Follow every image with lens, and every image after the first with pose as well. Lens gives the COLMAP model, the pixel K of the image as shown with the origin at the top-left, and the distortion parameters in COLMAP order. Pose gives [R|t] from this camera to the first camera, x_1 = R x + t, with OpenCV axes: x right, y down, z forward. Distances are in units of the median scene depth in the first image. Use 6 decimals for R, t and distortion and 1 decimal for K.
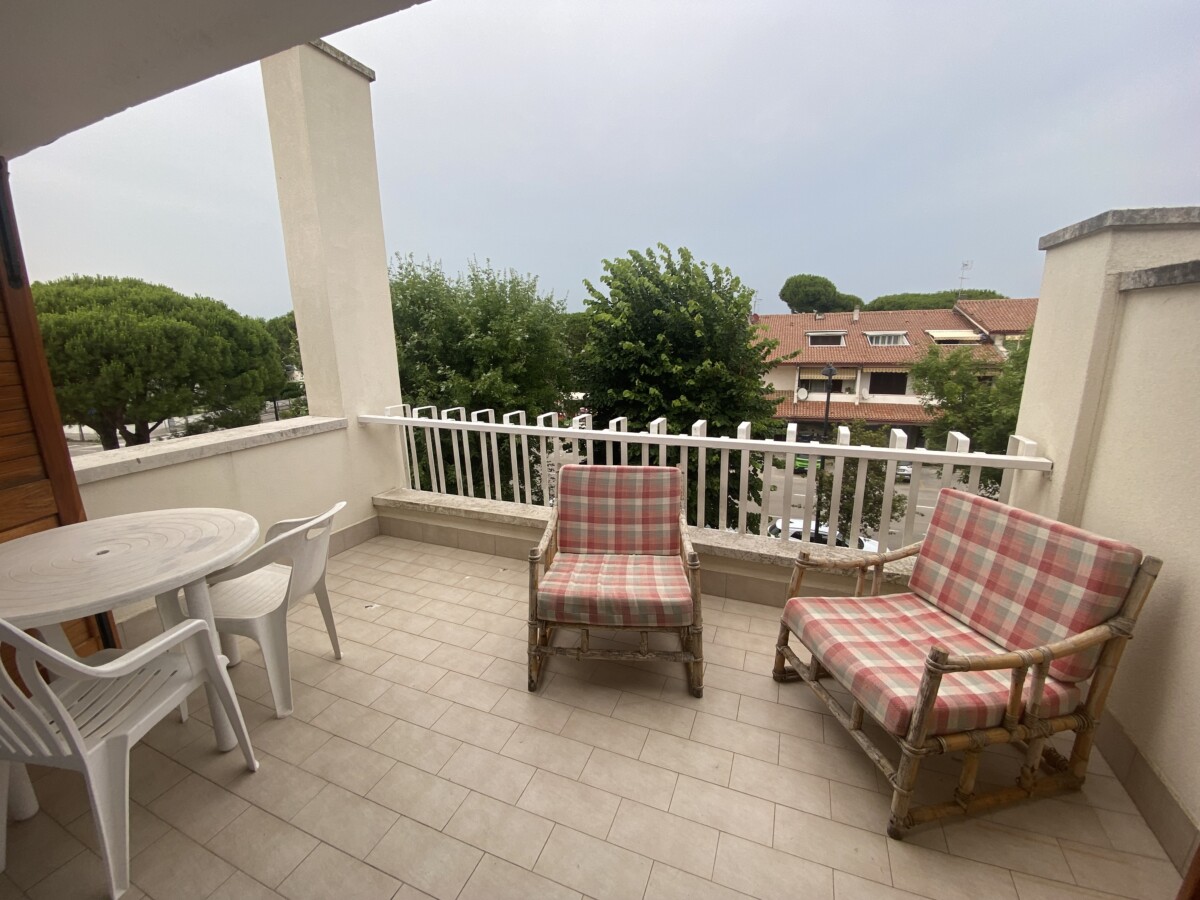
lens RADIAL K [[493.9, 0, 600.0], [0, 493.9, 450.0], [0, 0, 1]] dist [0.000464, -0.014265]
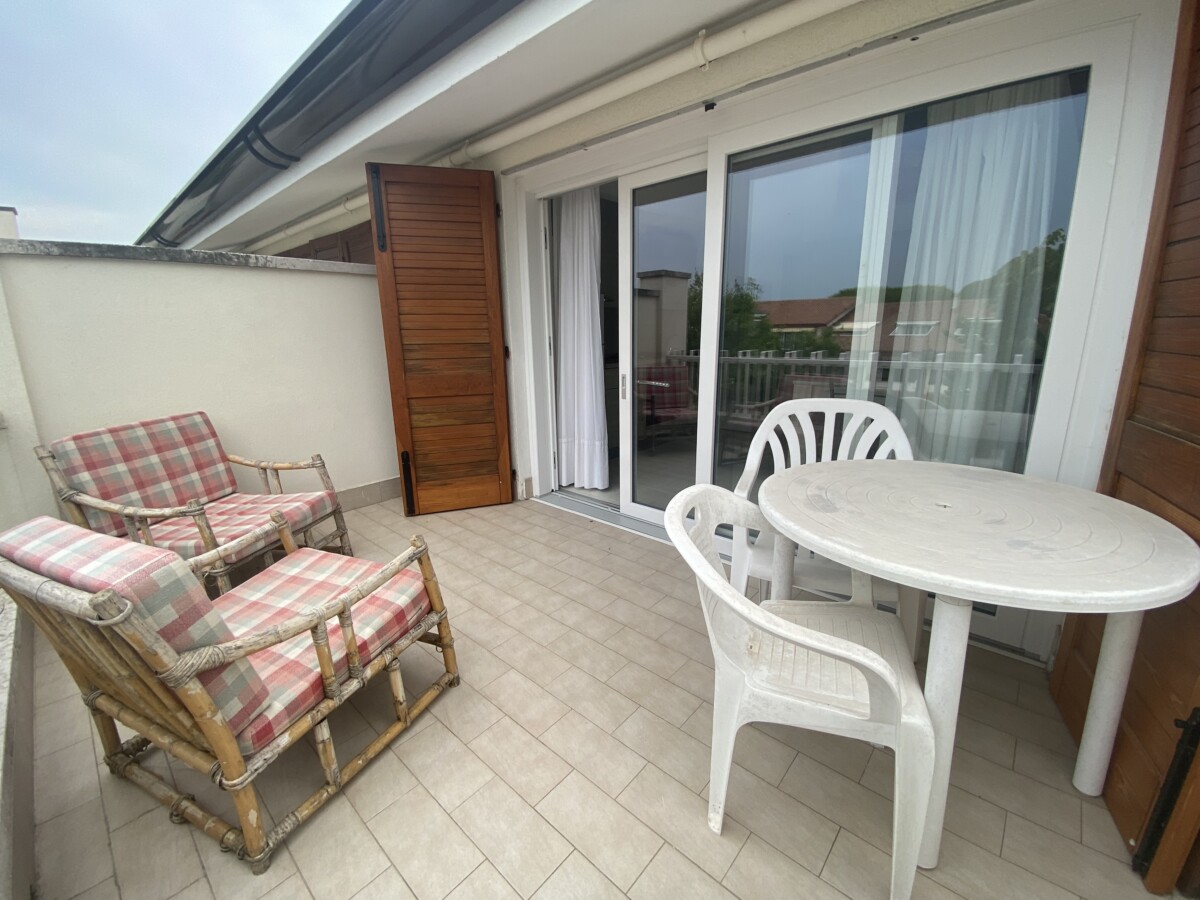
lens RADIAL K [[493.9, 0, 600.0], [0, 493.9, 450.0], [0, 0, 1]] dist [0.000464, -0.014265]
pose [[-0.940504, -0.053700, 0.335513, -0.751944], [0.102994, 0.895922, 0.432106, -0.246966], [-0.323797, 0.440953, -0.837088, 1.730928]]
